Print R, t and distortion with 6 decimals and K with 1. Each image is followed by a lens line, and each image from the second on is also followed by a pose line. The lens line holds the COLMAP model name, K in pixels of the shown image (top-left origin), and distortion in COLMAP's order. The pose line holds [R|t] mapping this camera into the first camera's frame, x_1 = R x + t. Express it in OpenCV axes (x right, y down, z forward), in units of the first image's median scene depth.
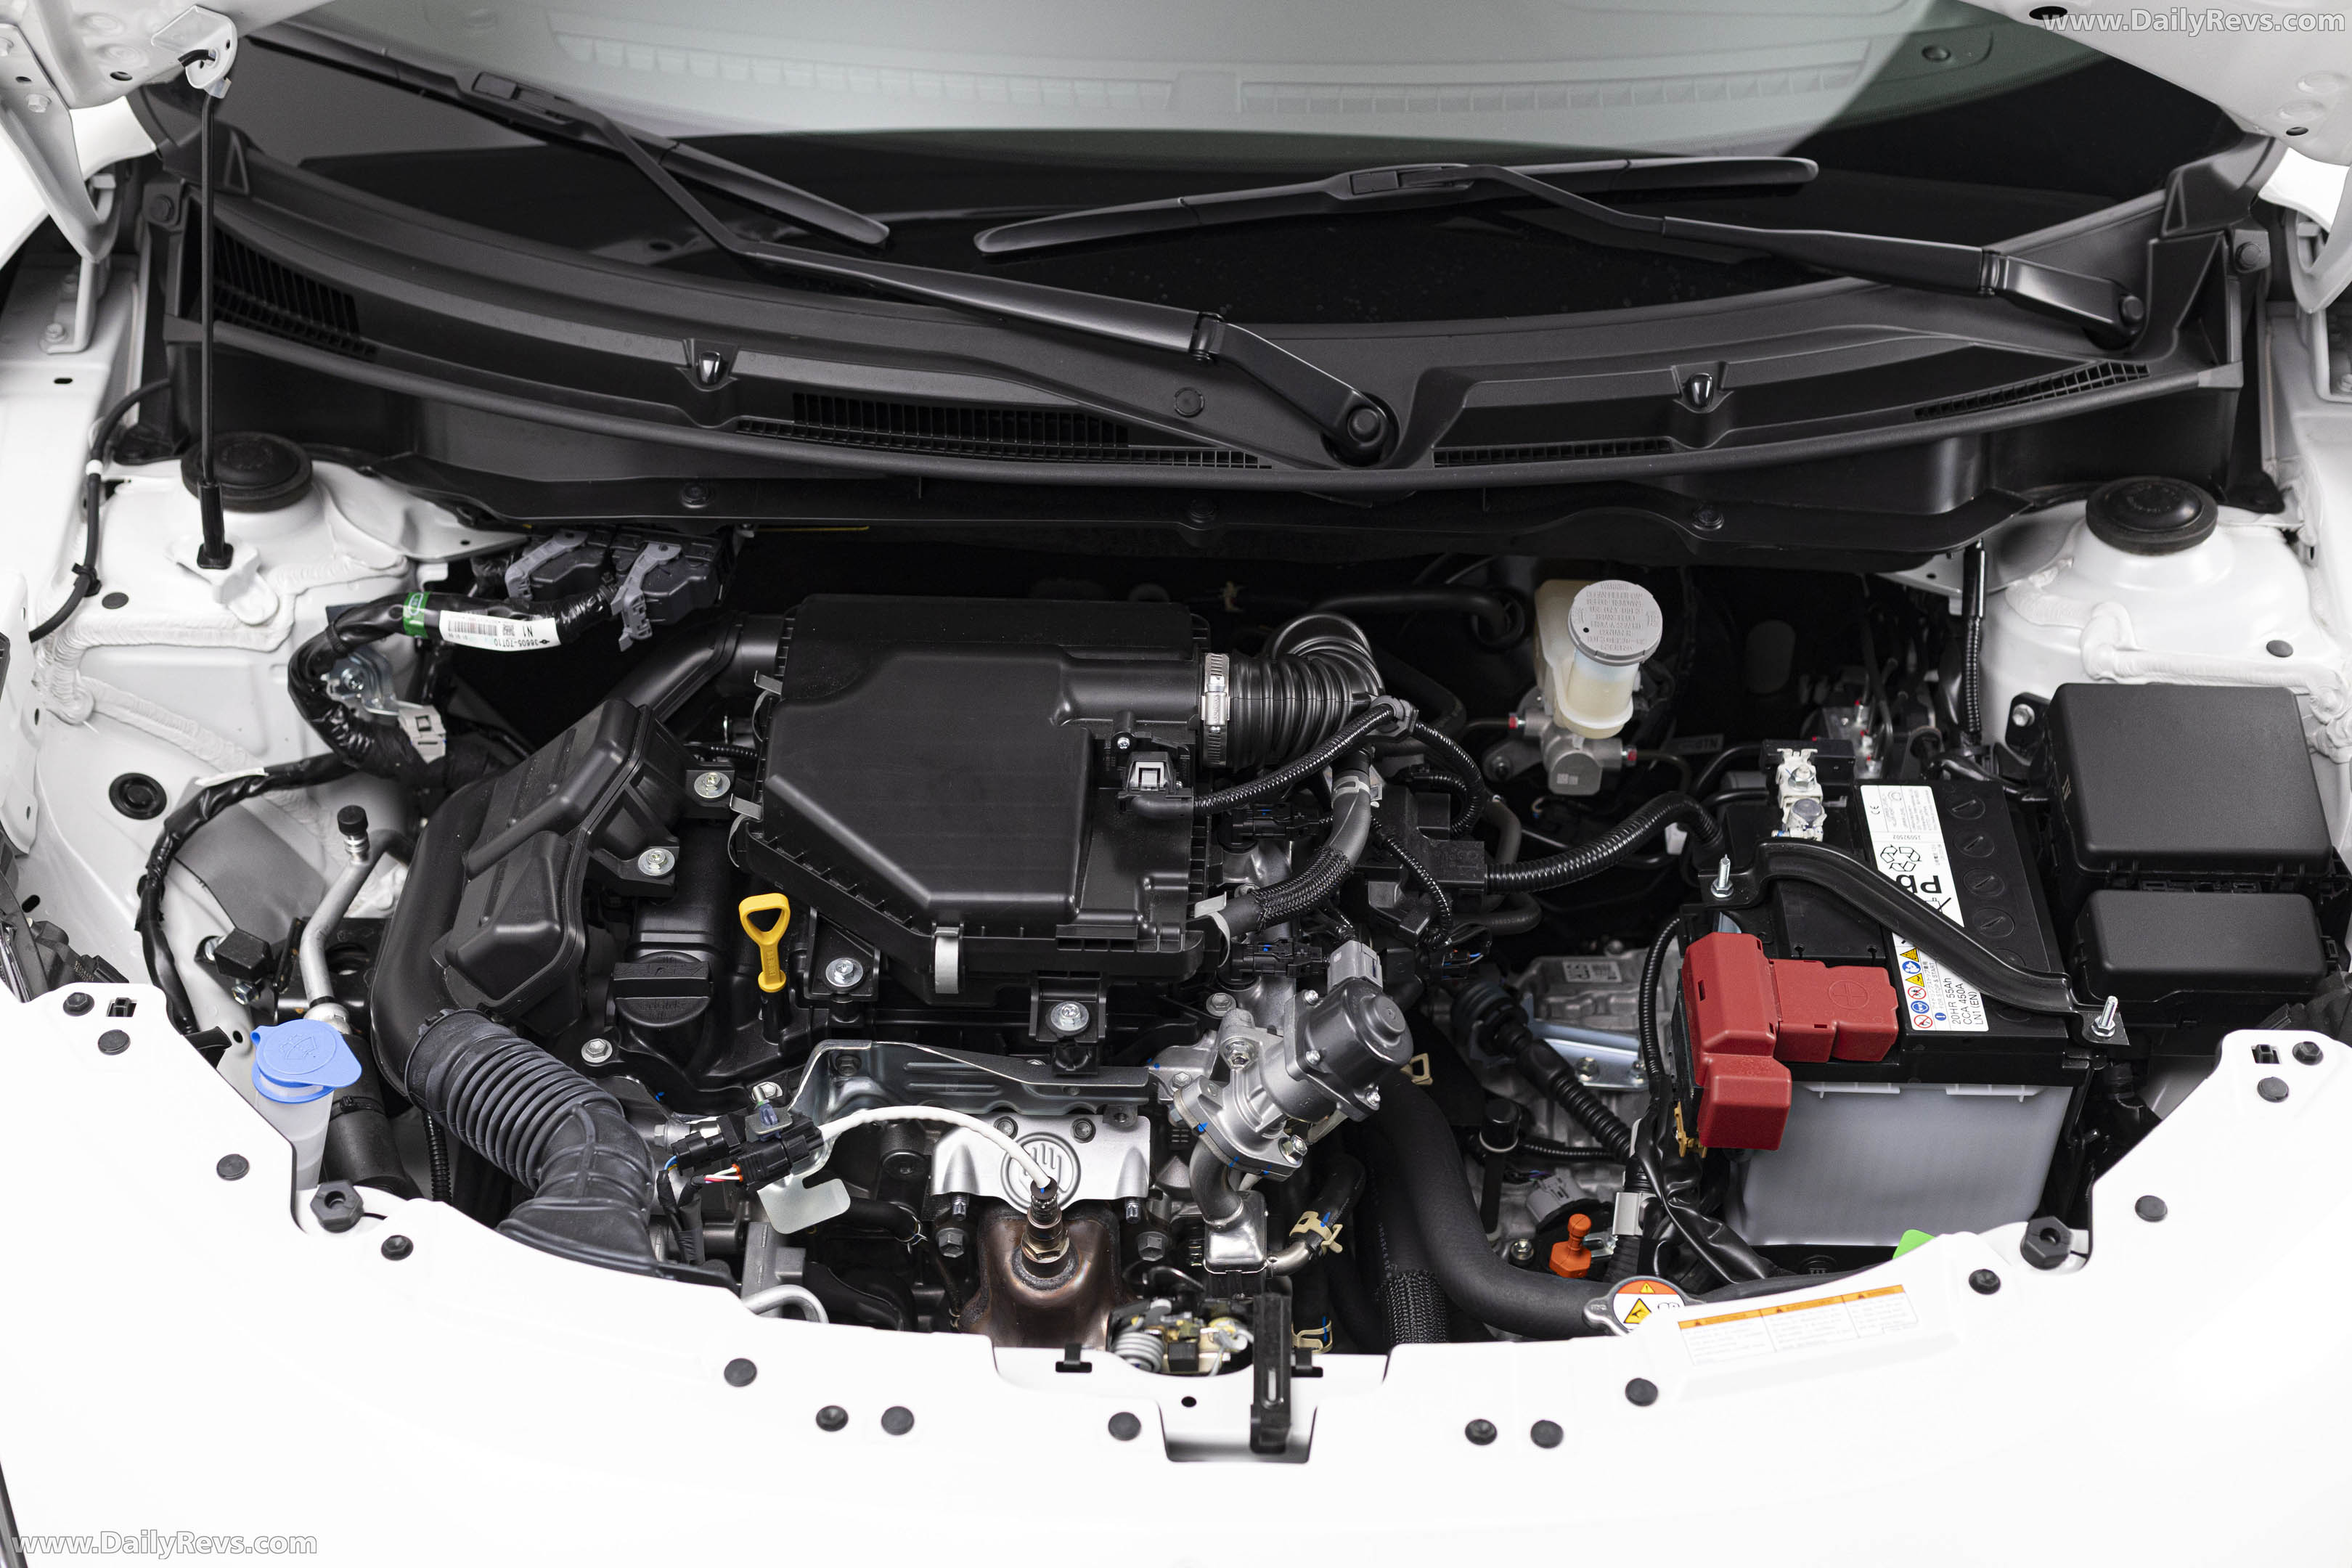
lens RADIAL K [[3427.6, 0, 1176.0], [0, 3427.6, 784.0], [0, 0, 1]] dist [-0.021098, 0.151557]
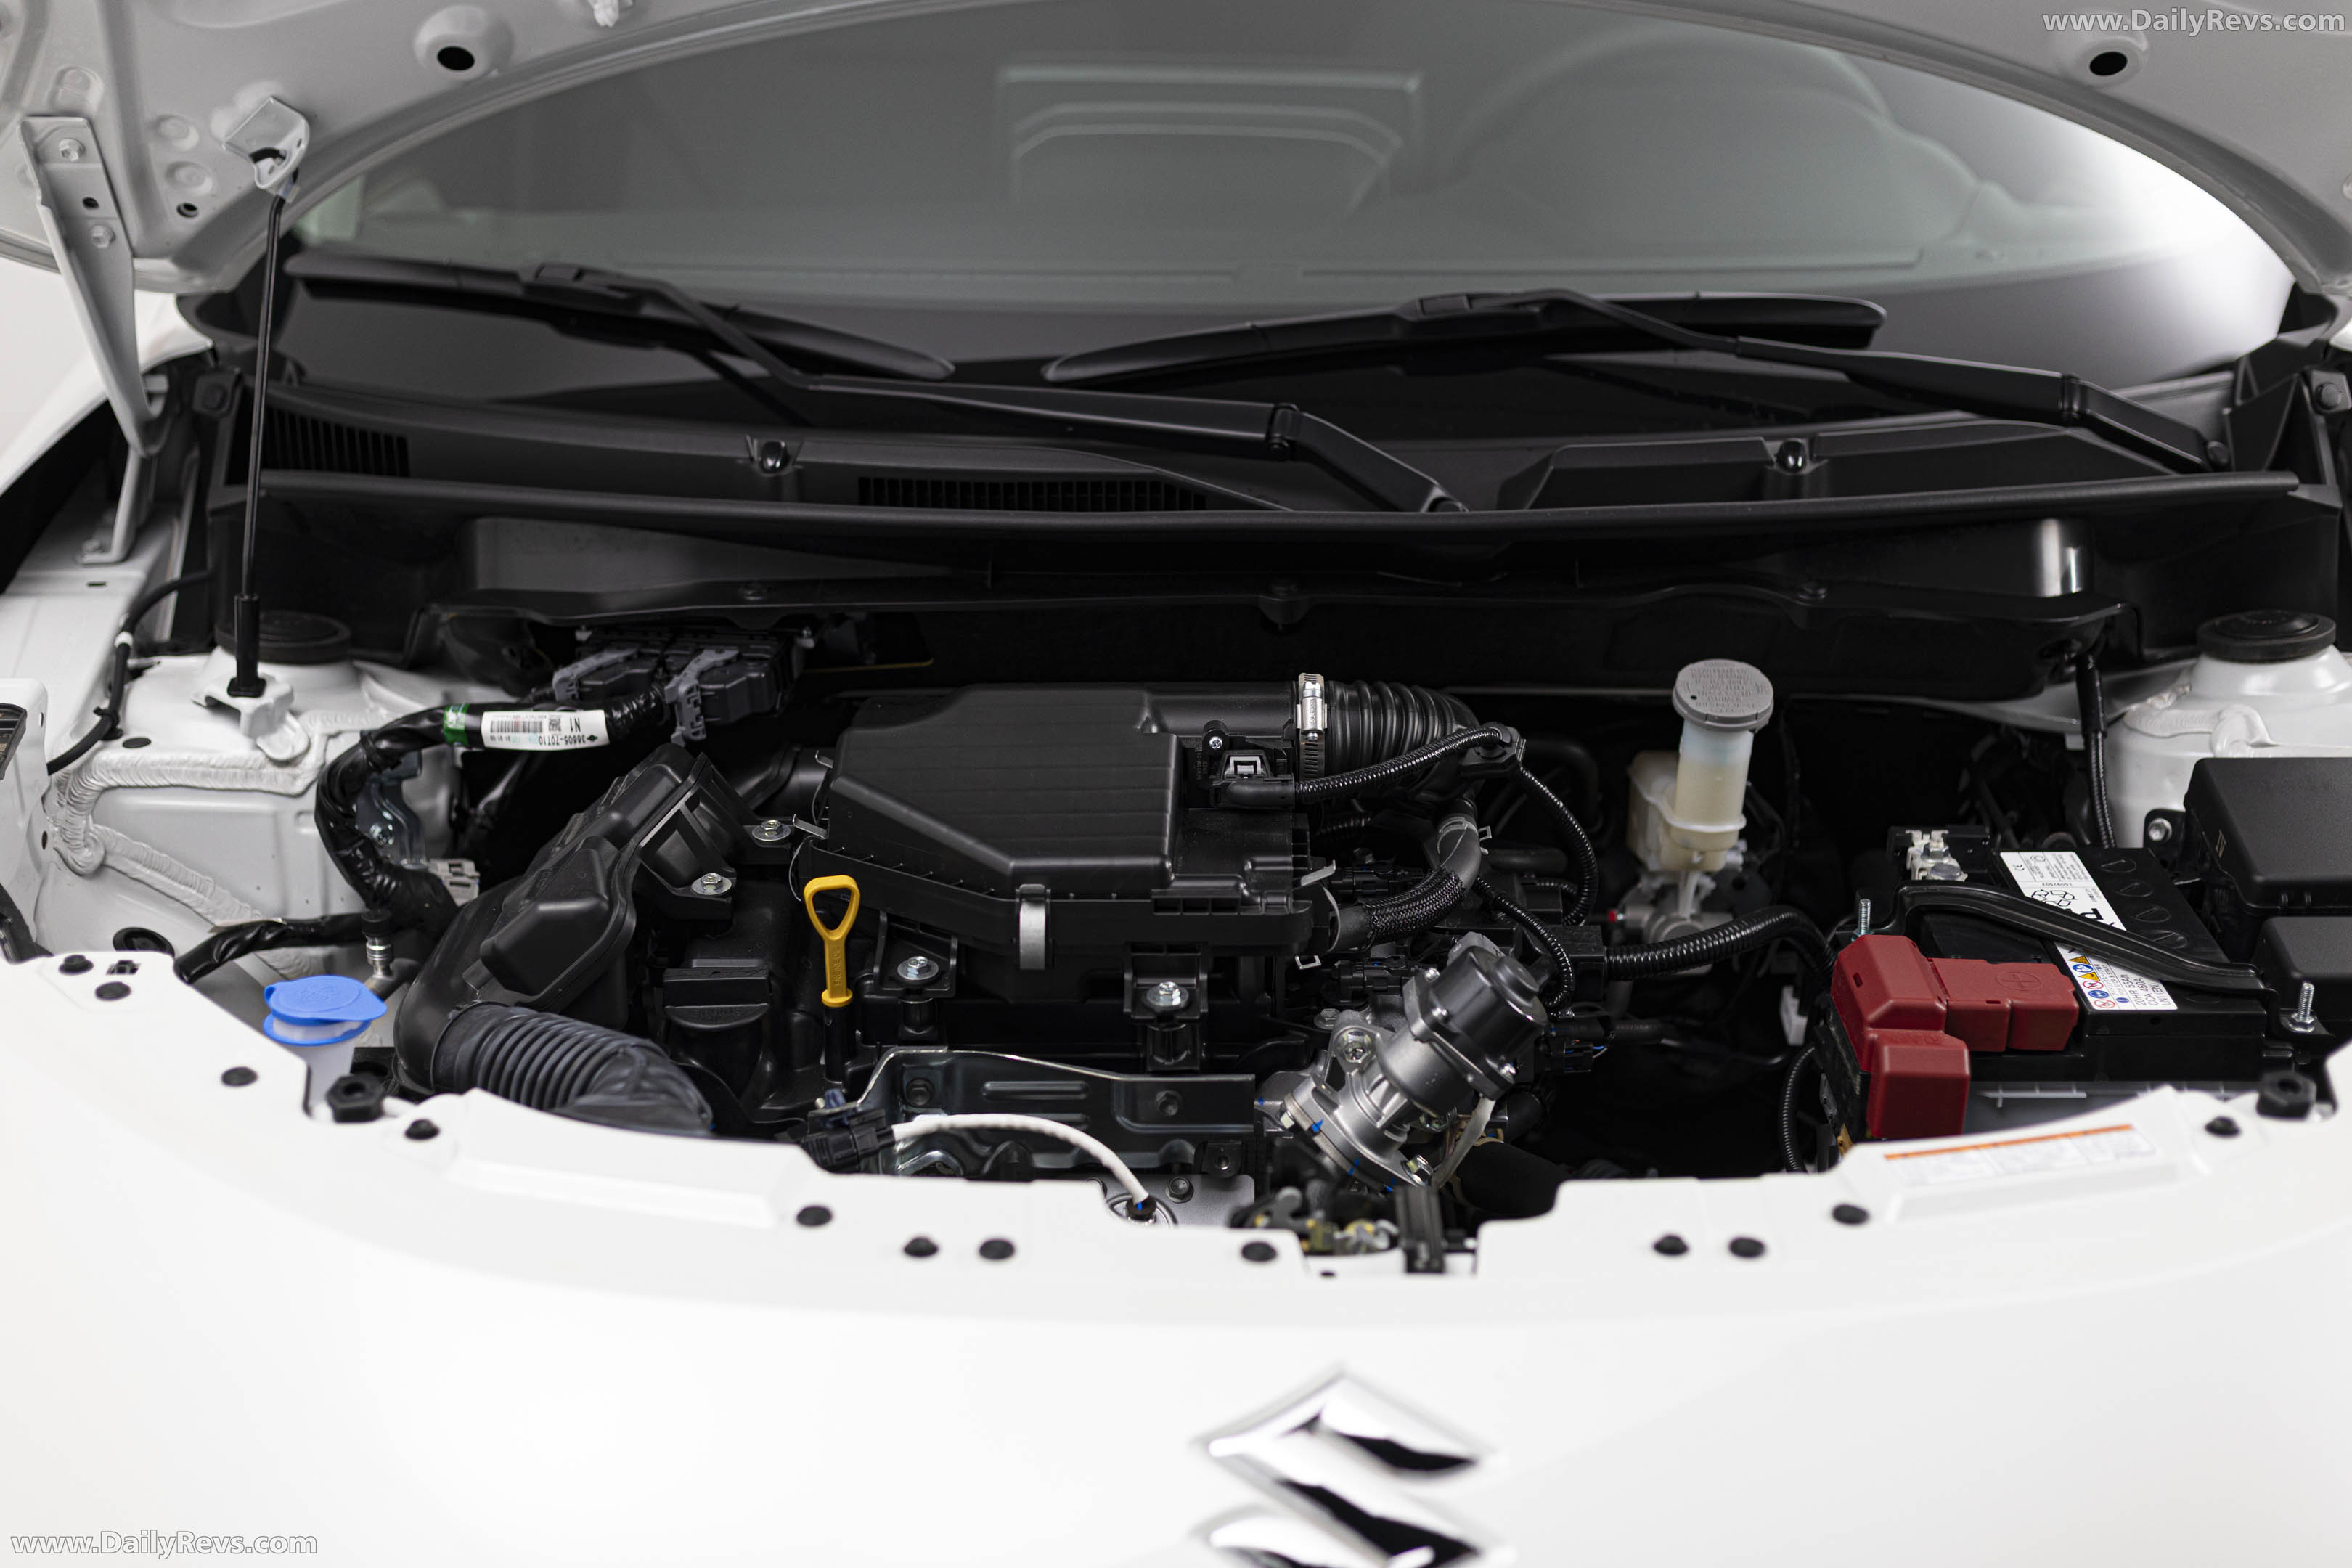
lens RADIAL K [[3427.6, 0, 1176.0], [0, 3427.6, 784.0], [0, 0, 1]] dist [-0.021098, 0.151557]
pose [[0.999715, -0.021450, 0.010483, -0.034102], [0.023733, 0.940560, -0.338798, 0.296132], [-0.002593, 0.338950, 0.940801, 0.117218]]
